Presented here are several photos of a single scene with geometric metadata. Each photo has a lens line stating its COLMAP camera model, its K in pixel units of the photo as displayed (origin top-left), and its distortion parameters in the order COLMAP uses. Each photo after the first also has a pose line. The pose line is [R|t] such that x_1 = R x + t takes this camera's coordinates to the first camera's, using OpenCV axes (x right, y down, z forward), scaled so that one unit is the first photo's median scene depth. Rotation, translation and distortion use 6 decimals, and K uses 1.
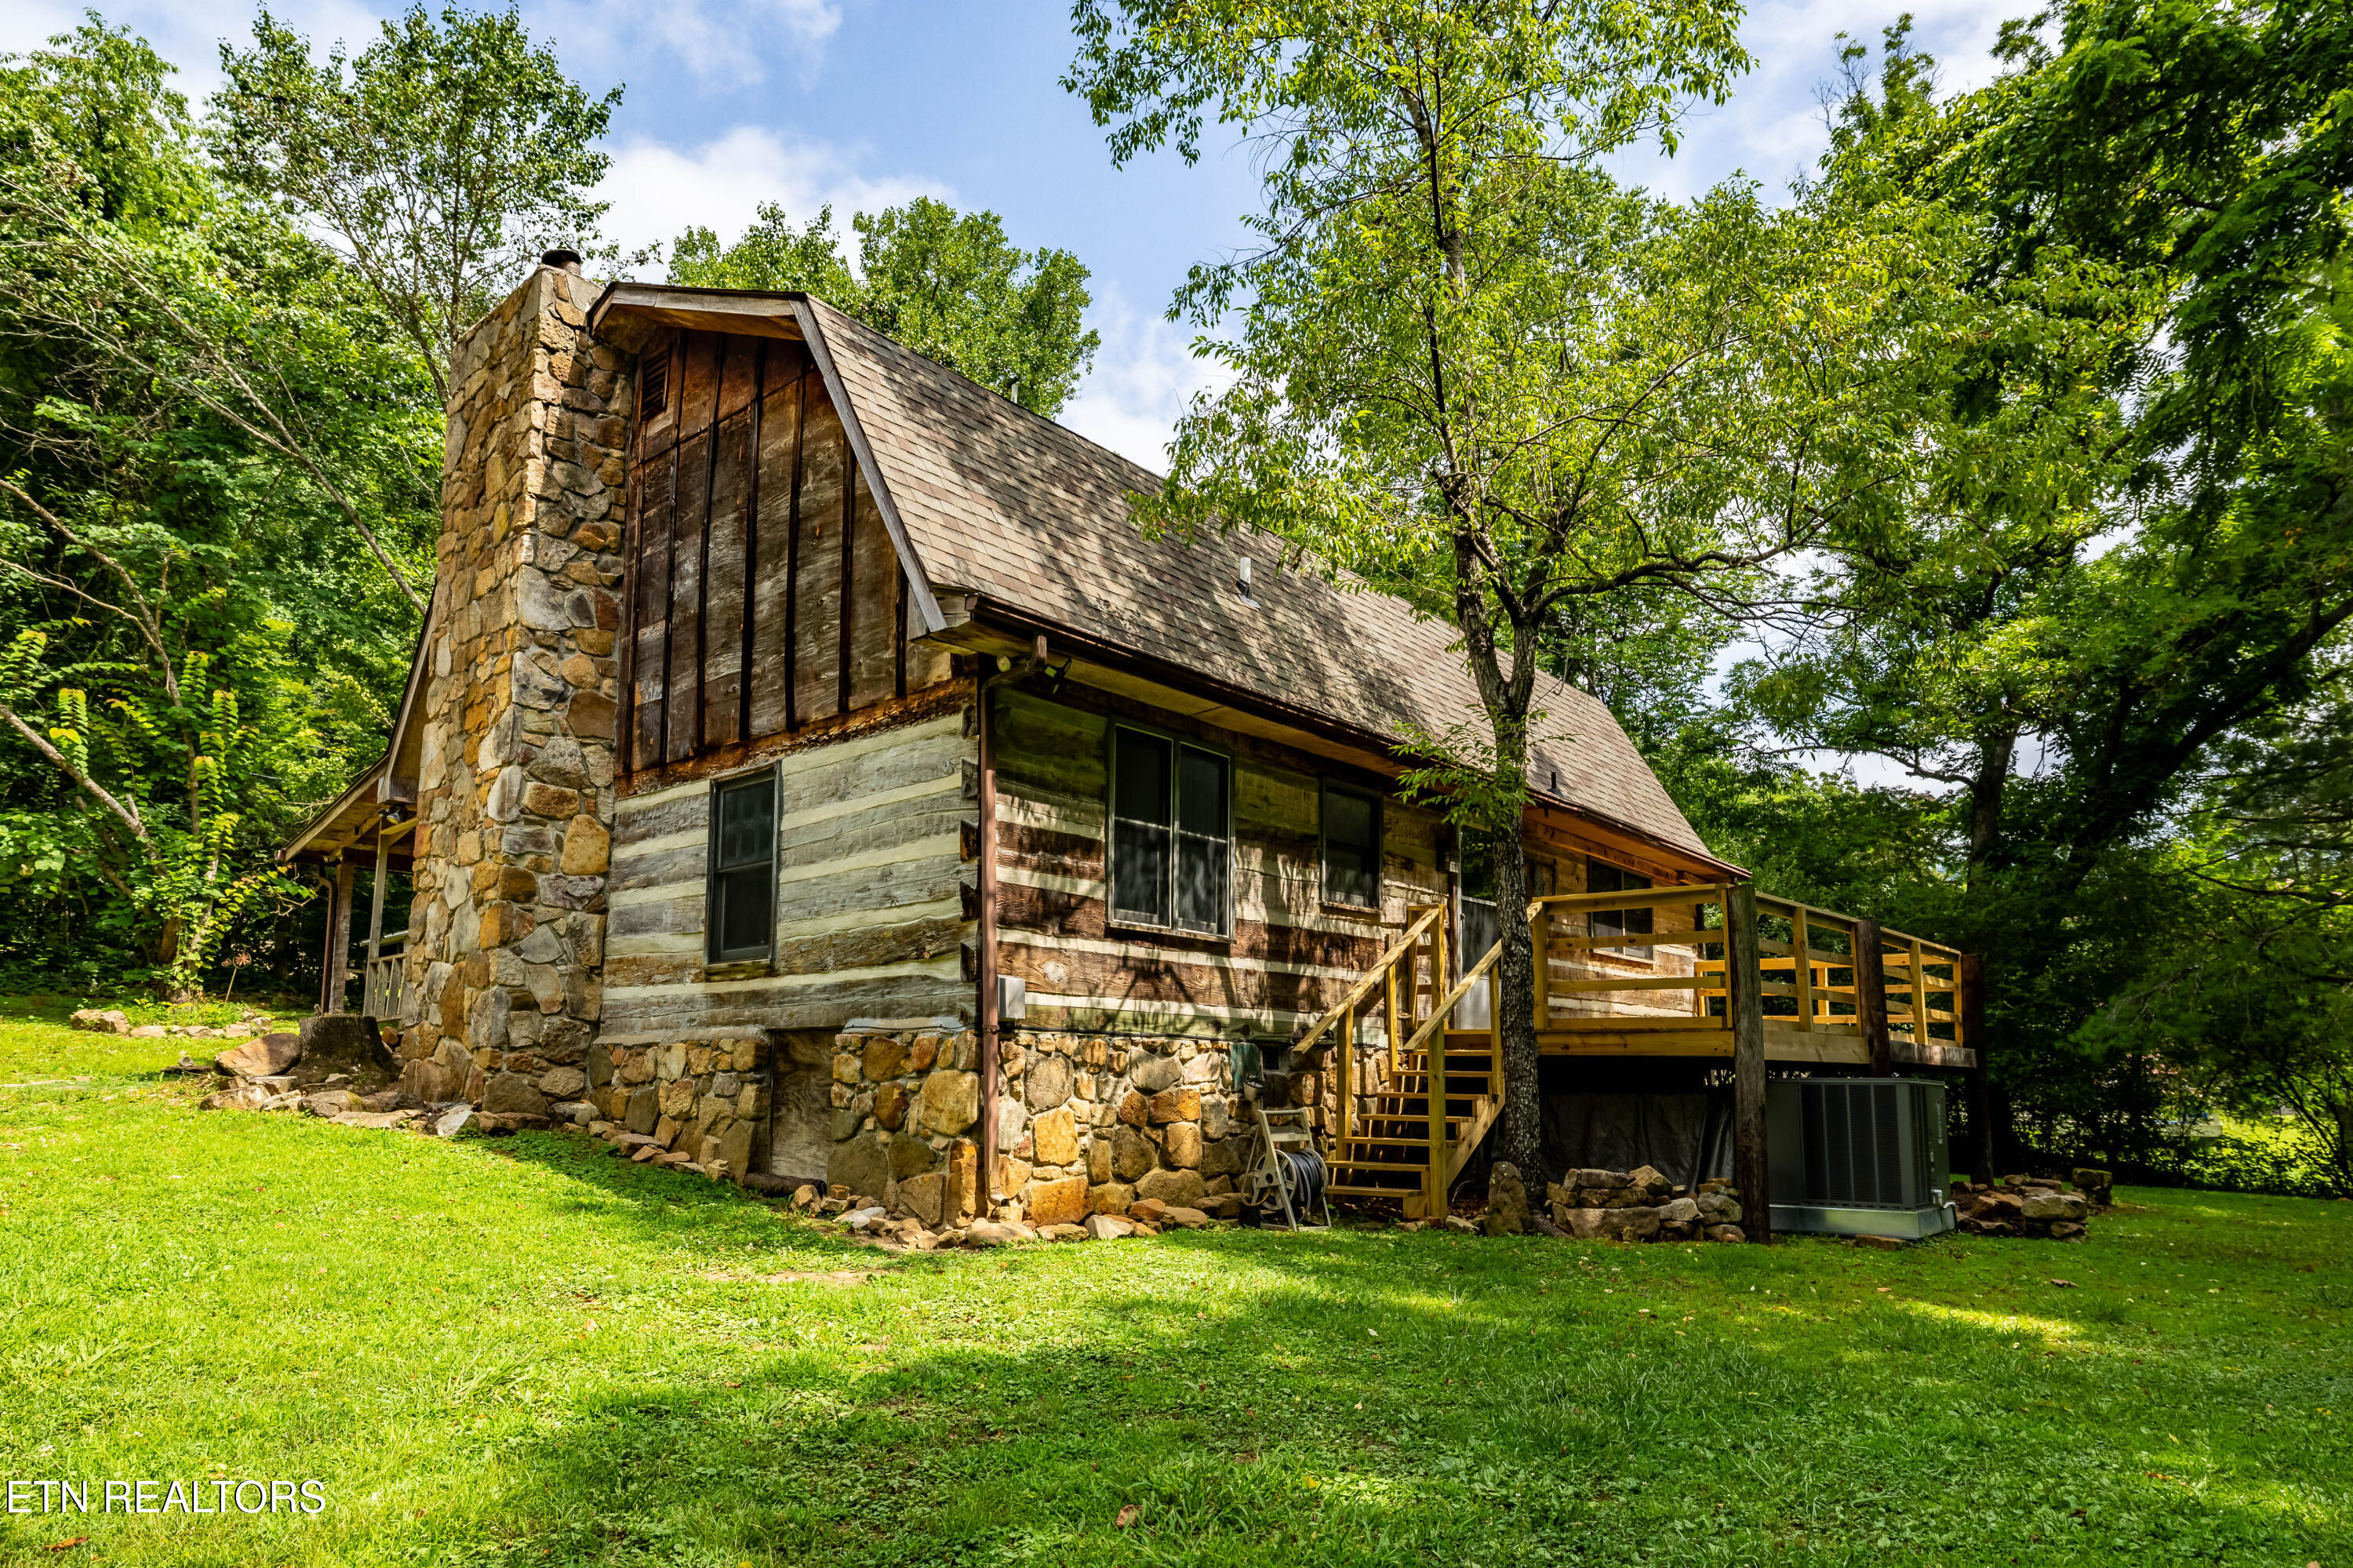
lens RADIAL K [[1393.5, 0, 1166.1], [0, 1393.5, 897.3], [0, 0, 1]] dist [0.000957, -0.001035]
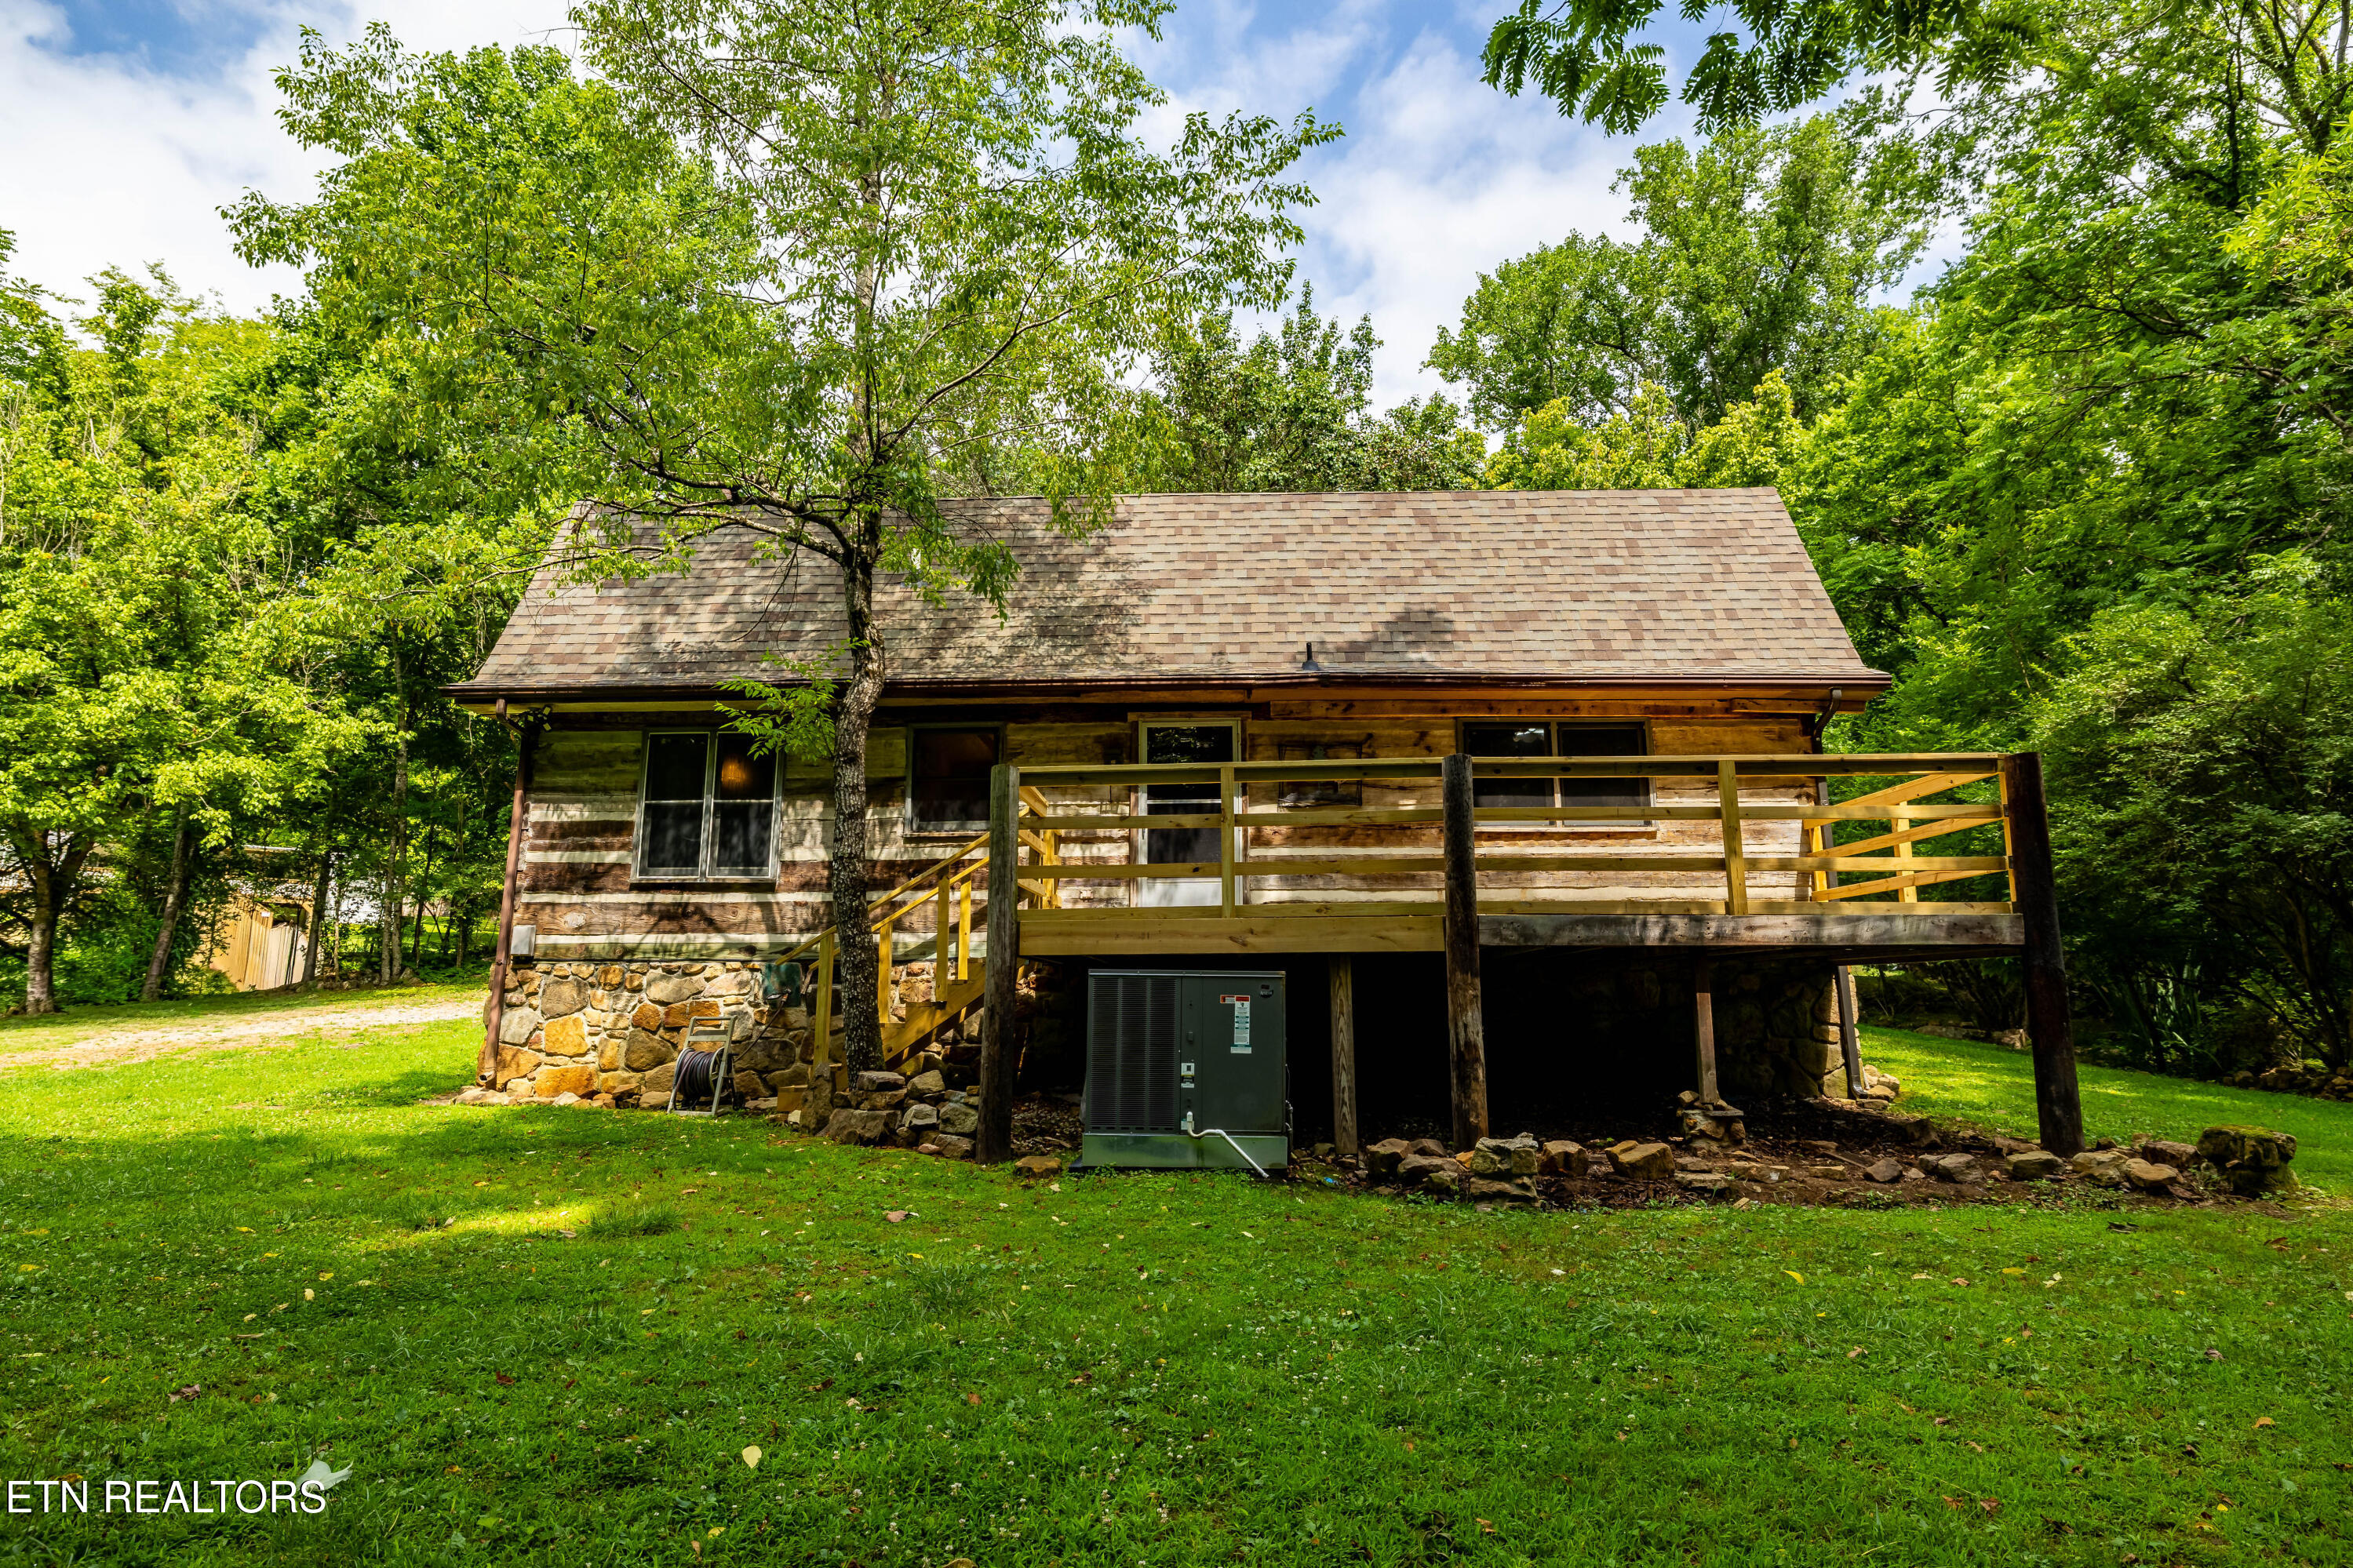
lens RADIAL K [[1251.0, 0, 1182.8], [0, 1251.0, 781.0], [0, 0, 1]] dist [0.002889, -0.001314]
pose [[0.624646, -0.152967, -0.765780, 1.180516], [0.110827, 0.988066, -0.106968, 0.107021], [0.773004, -0.018052, 0.634145, 0.600791]]
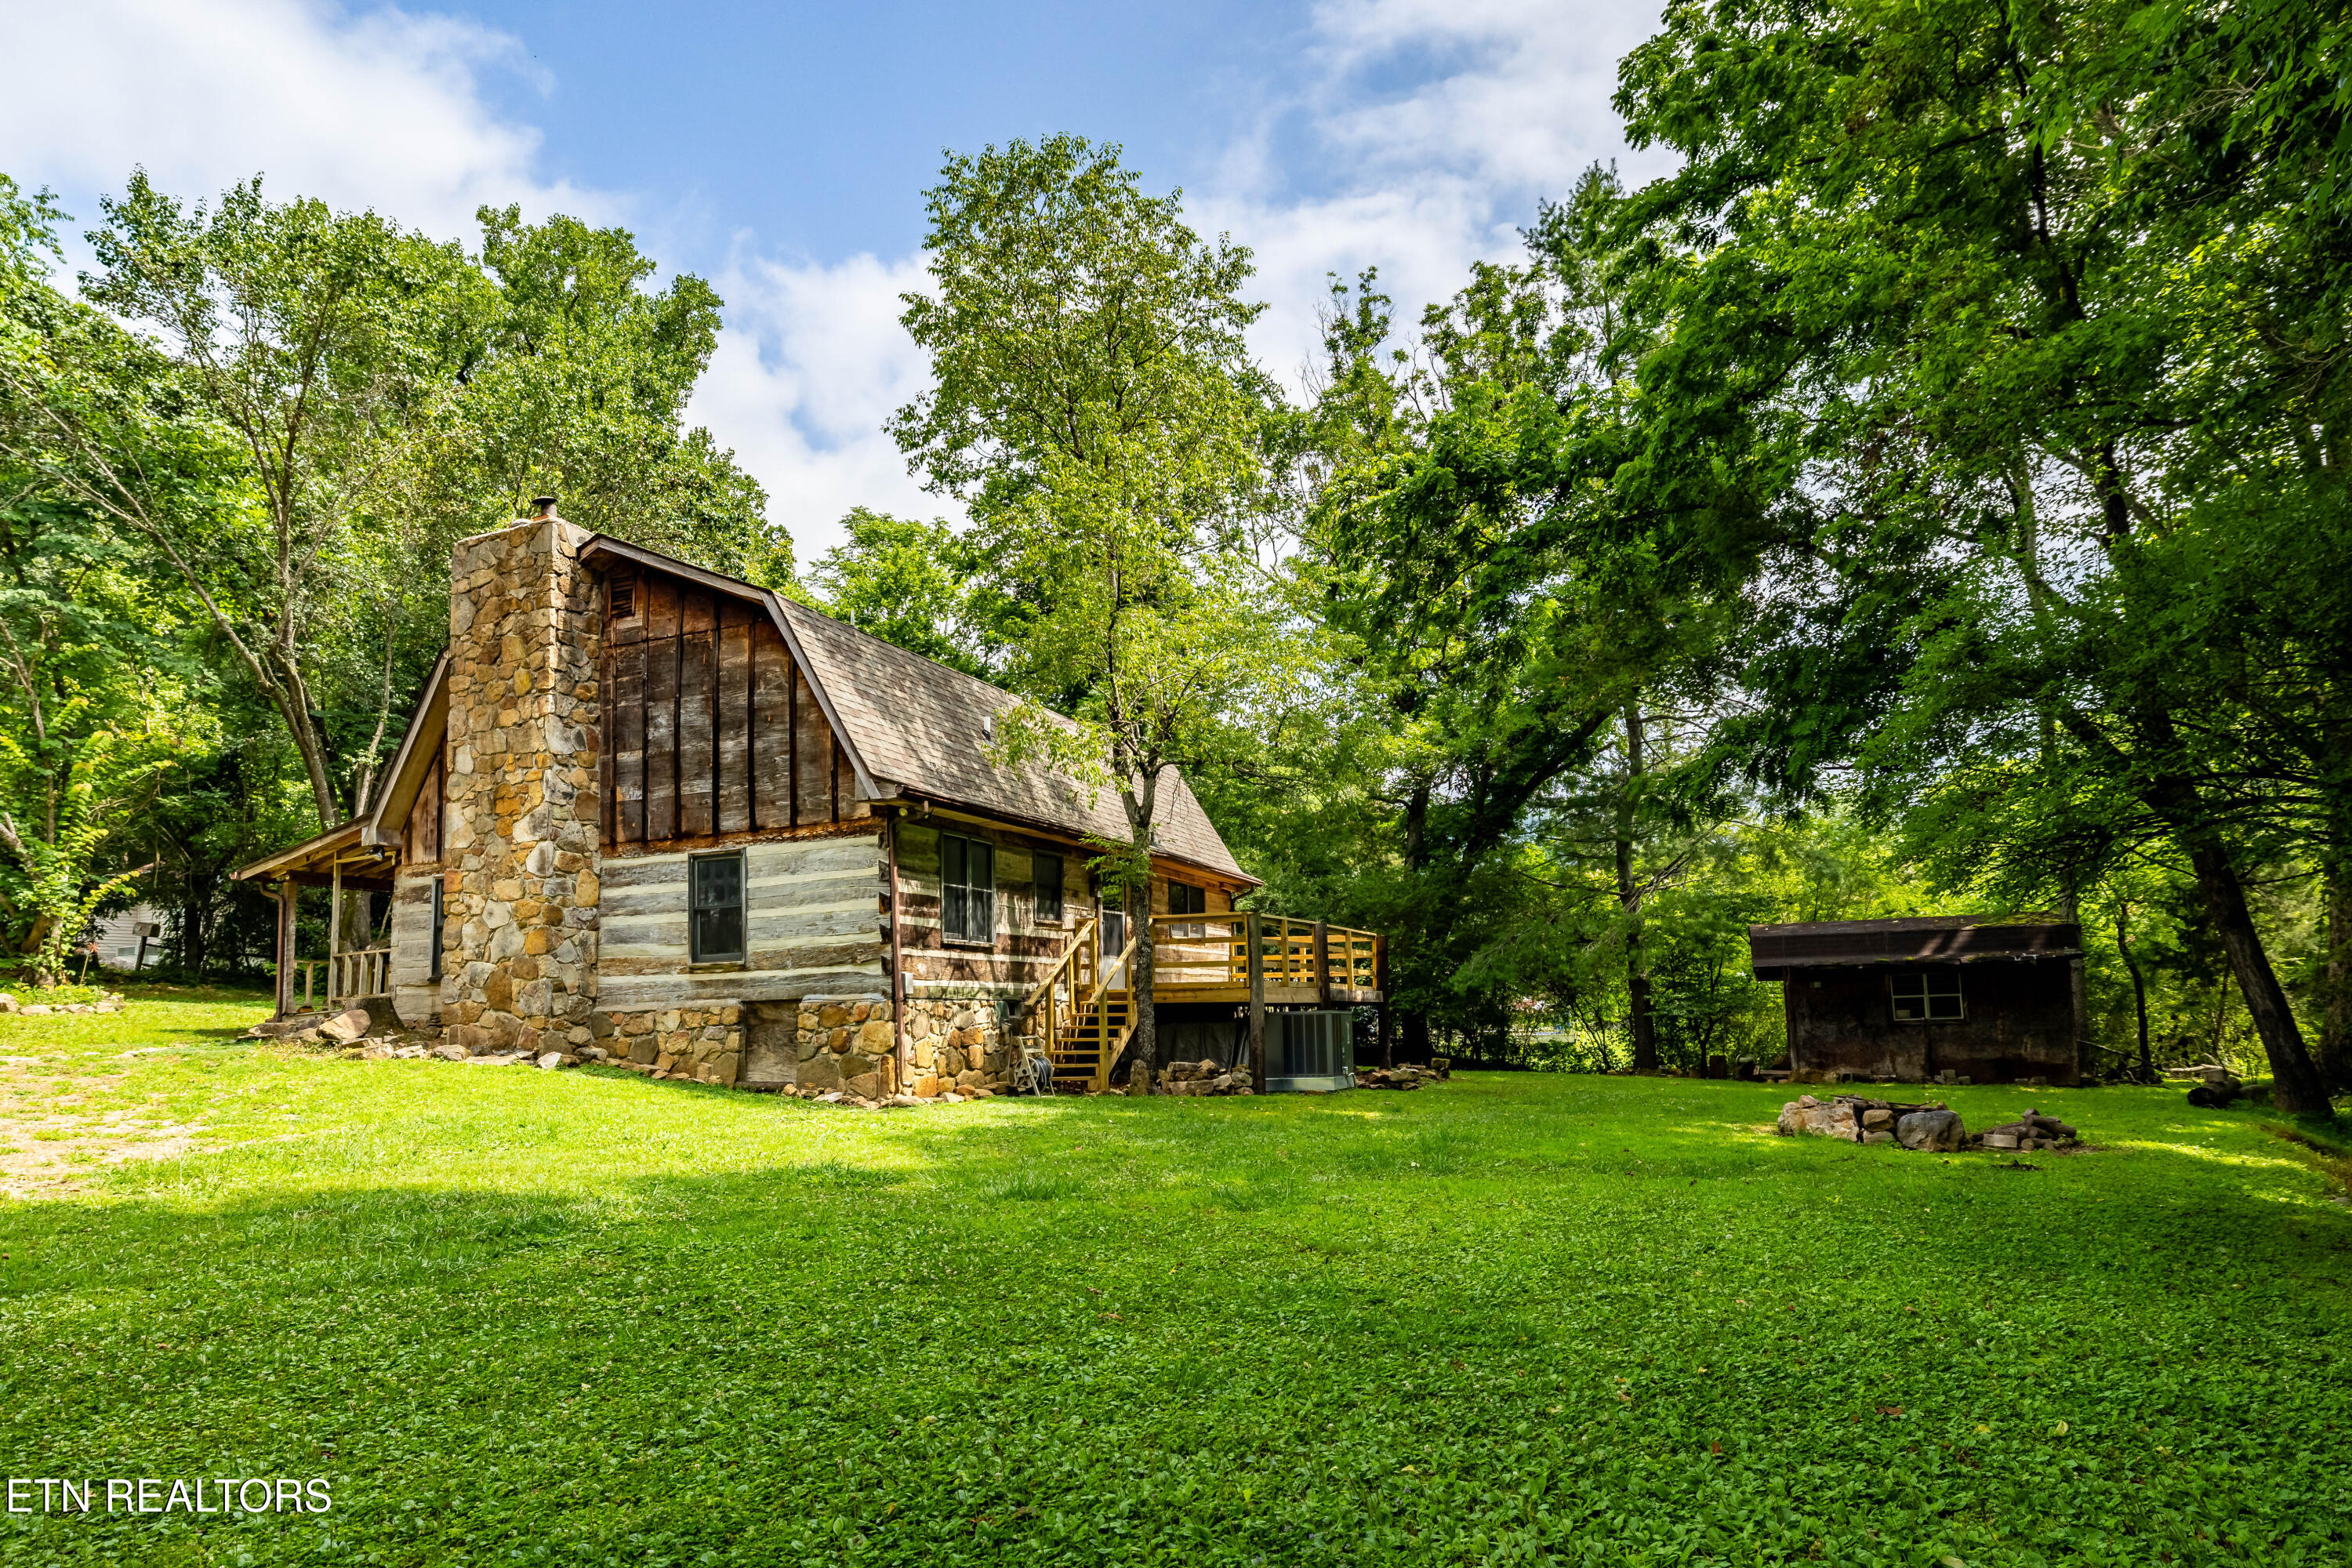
lens RADIAL K [[1392.9, 0, 1147.5], [0, 1392.9, 865.8], [0, 0, 1]] dist [0.000957, -0.001035]
pose [[0.953163, 0.003770, 0.302434, -0.327862], [-0.009751, 0.999786, 0.018267, -0.113367], [-0.302301, -0.020360, 0.952995, -0.832580]]
